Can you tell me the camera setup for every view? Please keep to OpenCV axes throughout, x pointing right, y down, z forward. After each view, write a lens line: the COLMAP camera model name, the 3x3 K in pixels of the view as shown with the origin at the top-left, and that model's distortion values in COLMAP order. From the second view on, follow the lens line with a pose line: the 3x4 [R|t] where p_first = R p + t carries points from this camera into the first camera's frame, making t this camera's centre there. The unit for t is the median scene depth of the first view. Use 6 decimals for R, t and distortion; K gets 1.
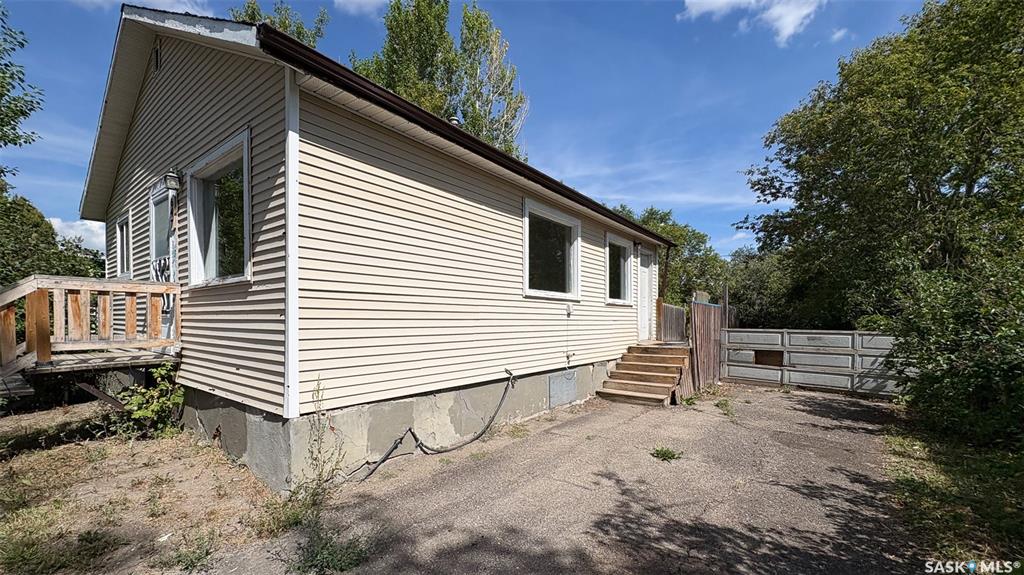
lens RADIAL K [[402.0, 0, 535.3], [0, 402.0, 322.7], [0, 0, 1]] dist [-0.000460, -0.000028]
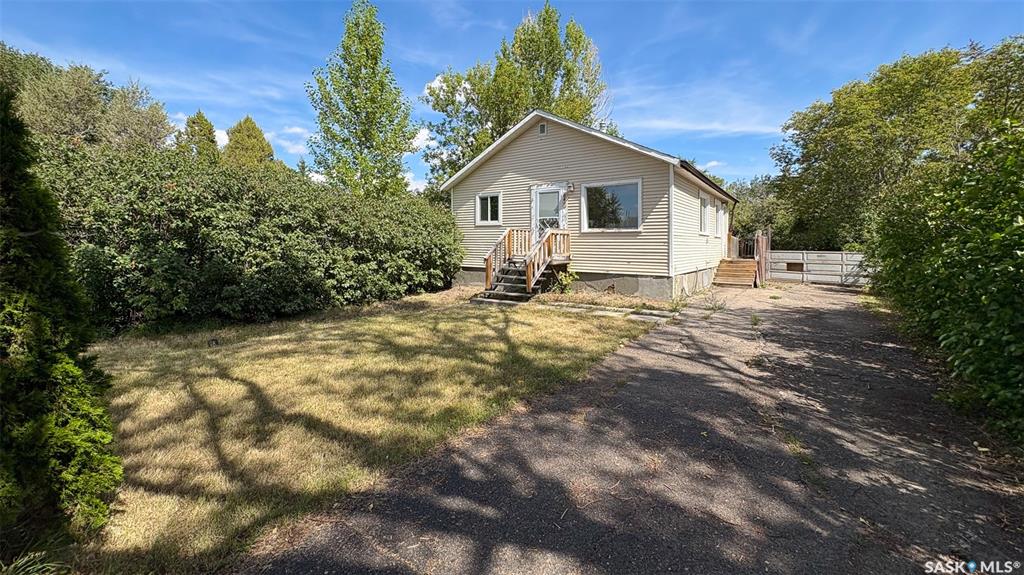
lens RADIAL K [[430.3, 0, 509.5], [0, 430.3, 246.2], [0, 0, 1]] dist [-0.000294, 0.000002]
pose [[0.999379, 0.004653, 0.034941, -0.741626], [-0.004548, 0.999985, -0.003089, 0.006501], [-0.034955, 0.002928, 0.999385, -0.851165]]
